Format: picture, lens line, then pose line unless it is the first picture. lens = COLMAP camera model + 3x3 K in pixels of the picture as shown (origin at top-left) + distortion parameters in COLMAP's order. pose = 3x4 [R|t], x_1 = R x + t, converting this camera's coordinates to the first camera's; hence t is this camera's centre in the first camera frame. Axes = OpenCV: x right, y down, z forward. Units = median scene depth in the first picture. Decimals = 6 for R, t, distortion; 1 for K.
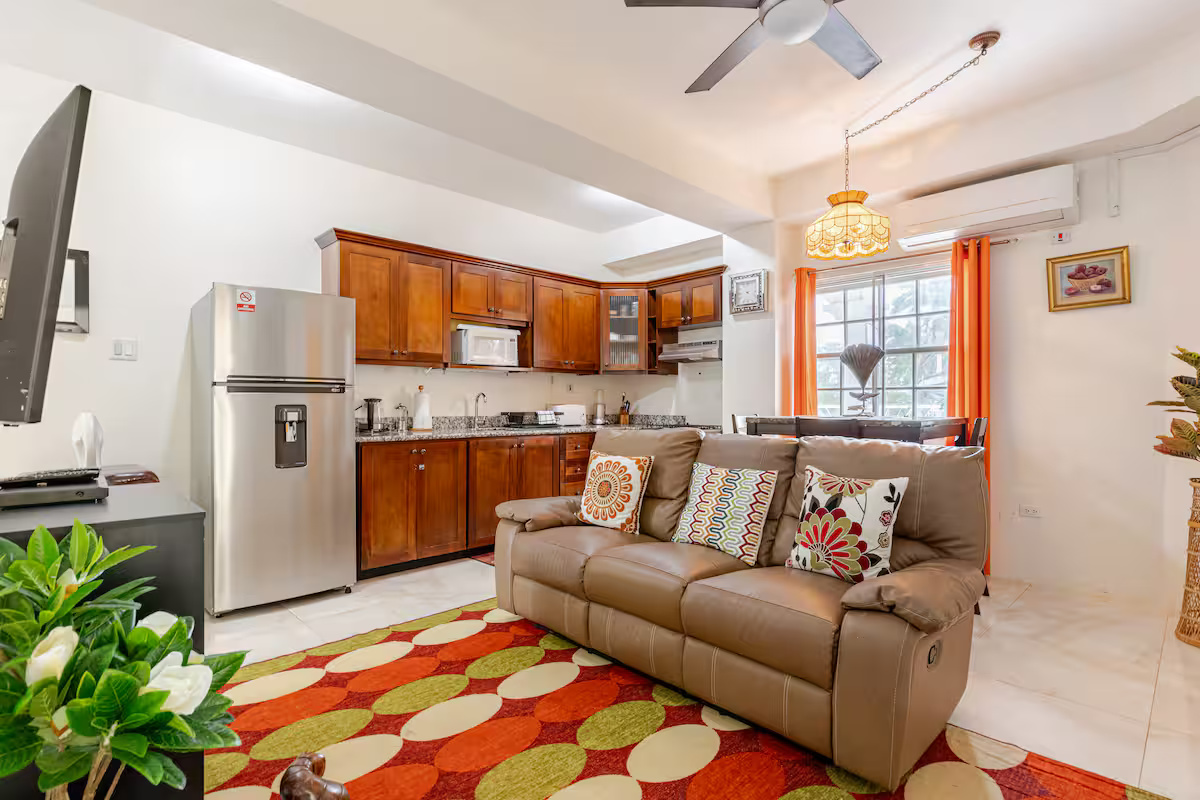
lens RADIAL K [[578.4, 0, 584.6], [0, 578.4, 399.4], [0, 0, 1]] dist [0.000202, -0.000431]
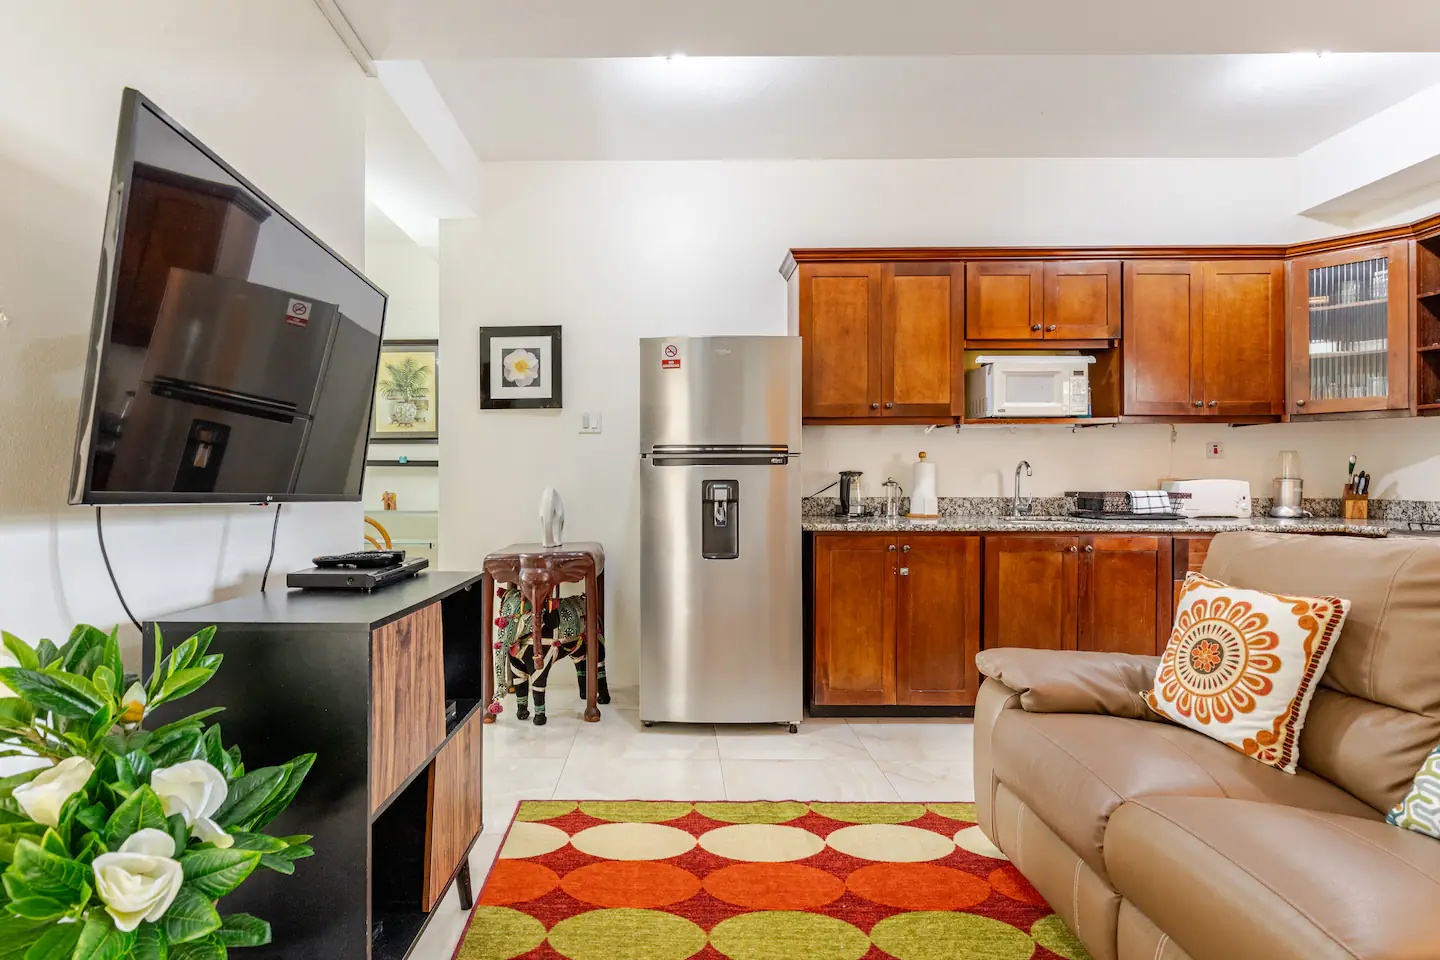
lens RADIAL K [[708.3, 0, 649.8], [0, 708.3, 477.9], [0, 0, 1]] dist [0.000105, -0.001091]
pose [[0.719812, -0.001313, -0.694168, 0.079959], [0.006373, 0.999969, 0.004717, 0.000930], [0.694140, -0.007820, 0.719797, 0.188482]]
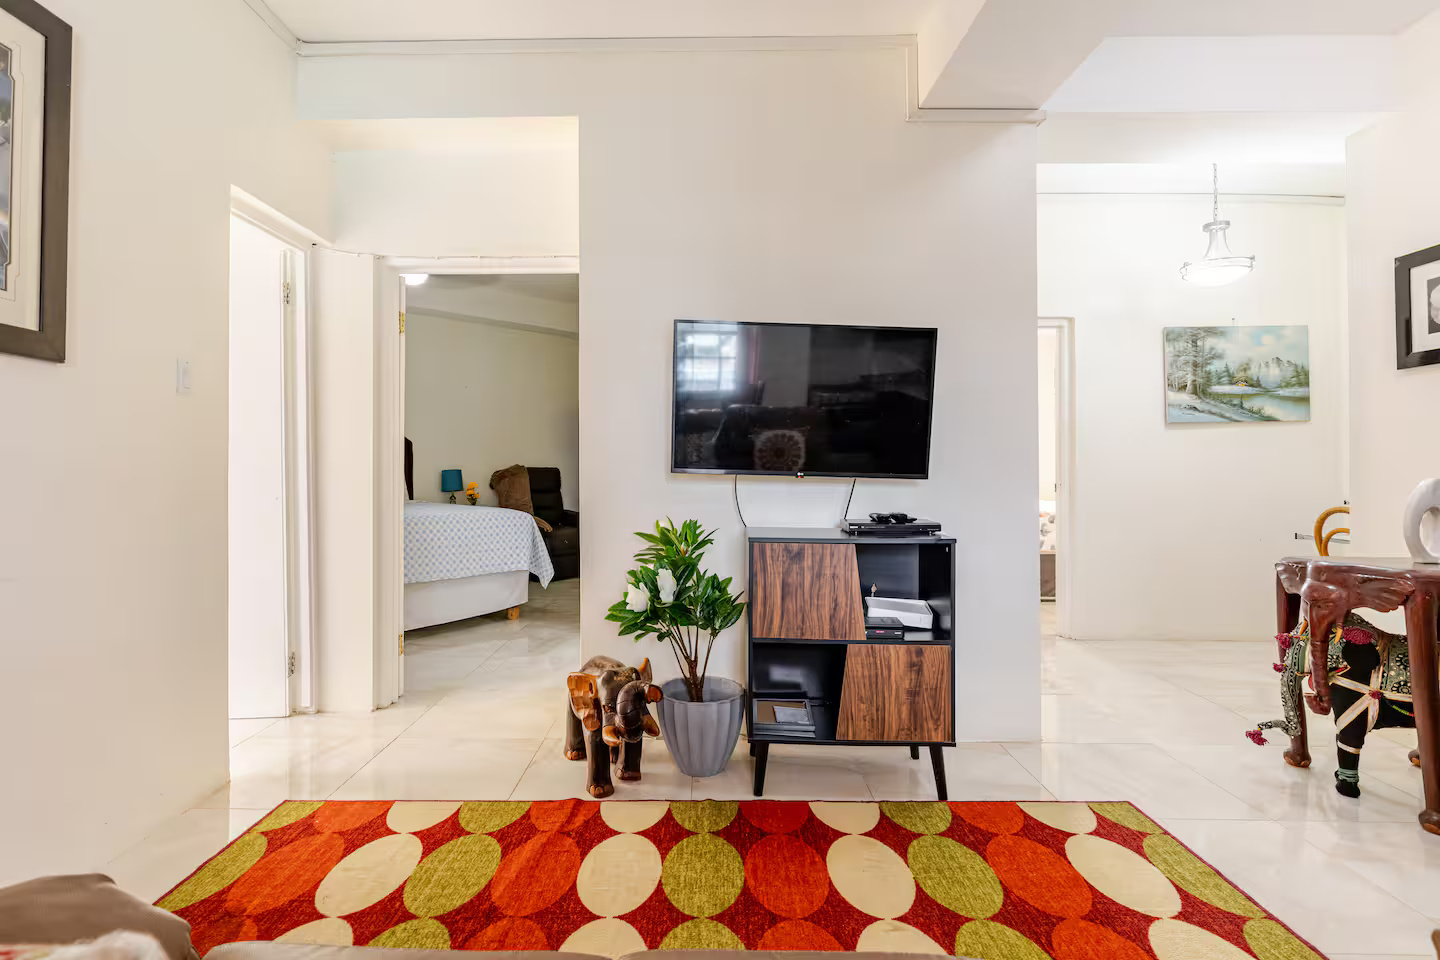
lens RADIAL K [[694.1, 0, 701.6], [0, 694.1, 479.3], [0, 0, 1]] dist [0.000202, -0.000431]
pose [[-0.684364, 0.012313, -0.729037, 0.226535], [0.005156, 0.999914, 0.012049, 0.008013], [0.729122, 0.004487, -0.684369, 0.678281]]
